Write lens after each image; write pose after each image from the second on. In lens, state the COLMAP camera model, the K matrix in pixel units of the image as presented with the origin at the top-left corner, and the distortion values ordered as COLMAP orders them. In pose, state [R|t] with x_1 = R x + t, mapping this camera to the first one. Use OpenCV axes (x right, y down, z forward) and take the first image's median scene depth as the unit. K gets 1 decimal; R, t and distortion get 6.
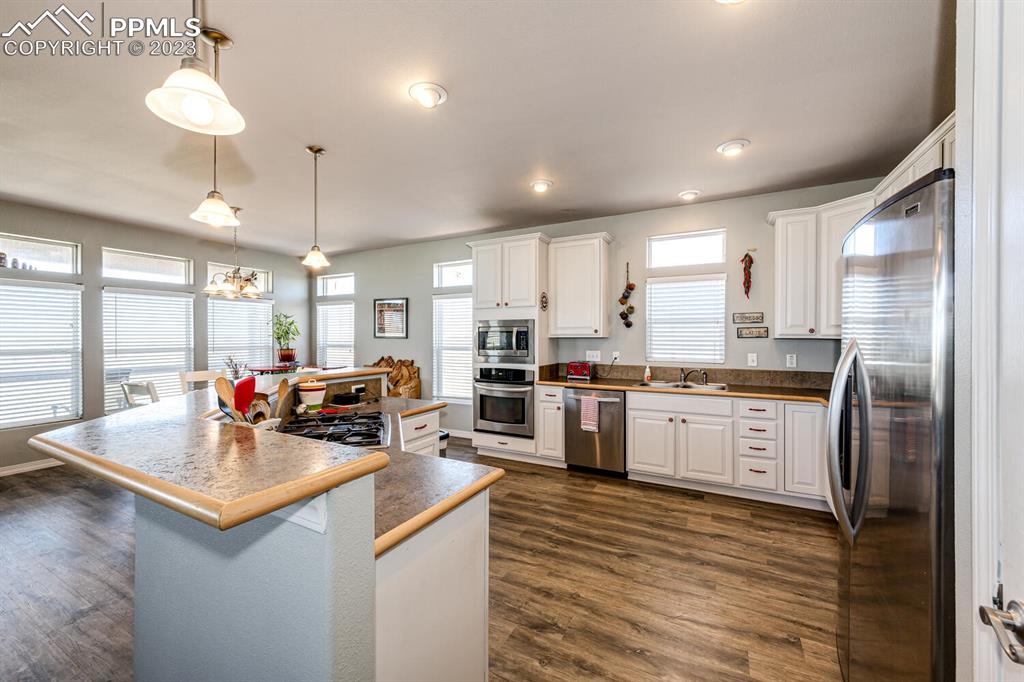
lens RADIAL K [[401.0, 0, 512.0], [0, 401.0, 341.0], [0, 0, 1]] dist [0.000544, 0.000035]
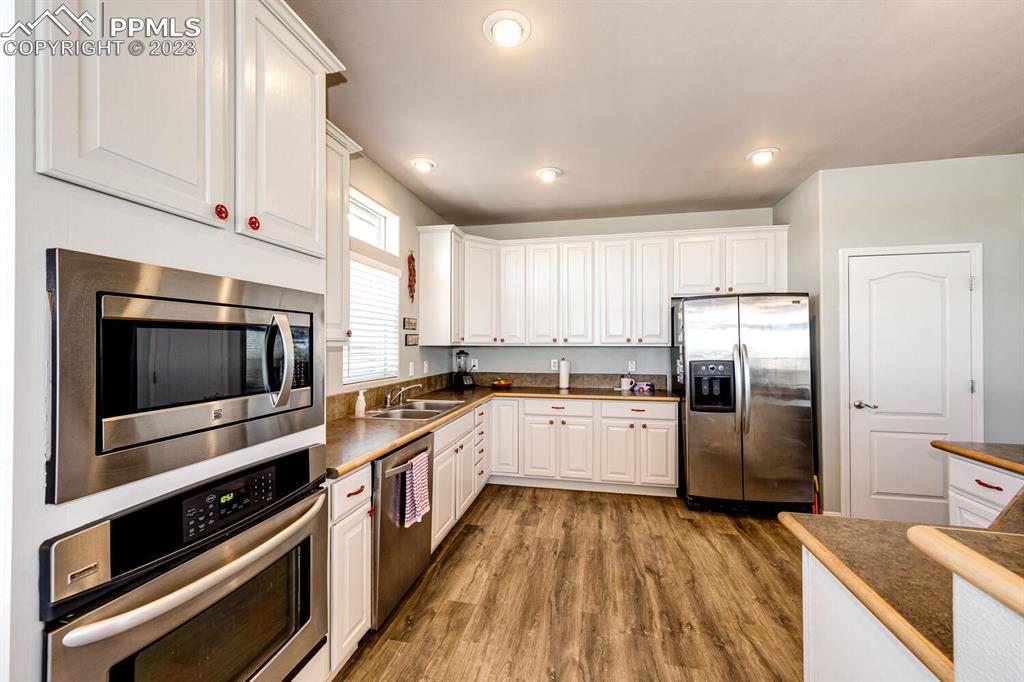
lens RADIAL K [[401.0, 0, 512.0], [0, 401.0, 341.0], [0, 0, 1]] dist [0.000544, 0.000035]
pose [[-0.270324, 0.004774, 0.962758, -0.318714], [0.014424, 0.999896, -0.000908, -0.011888], [-0.962661, 0.013641, -0.270365, 0.919575]]
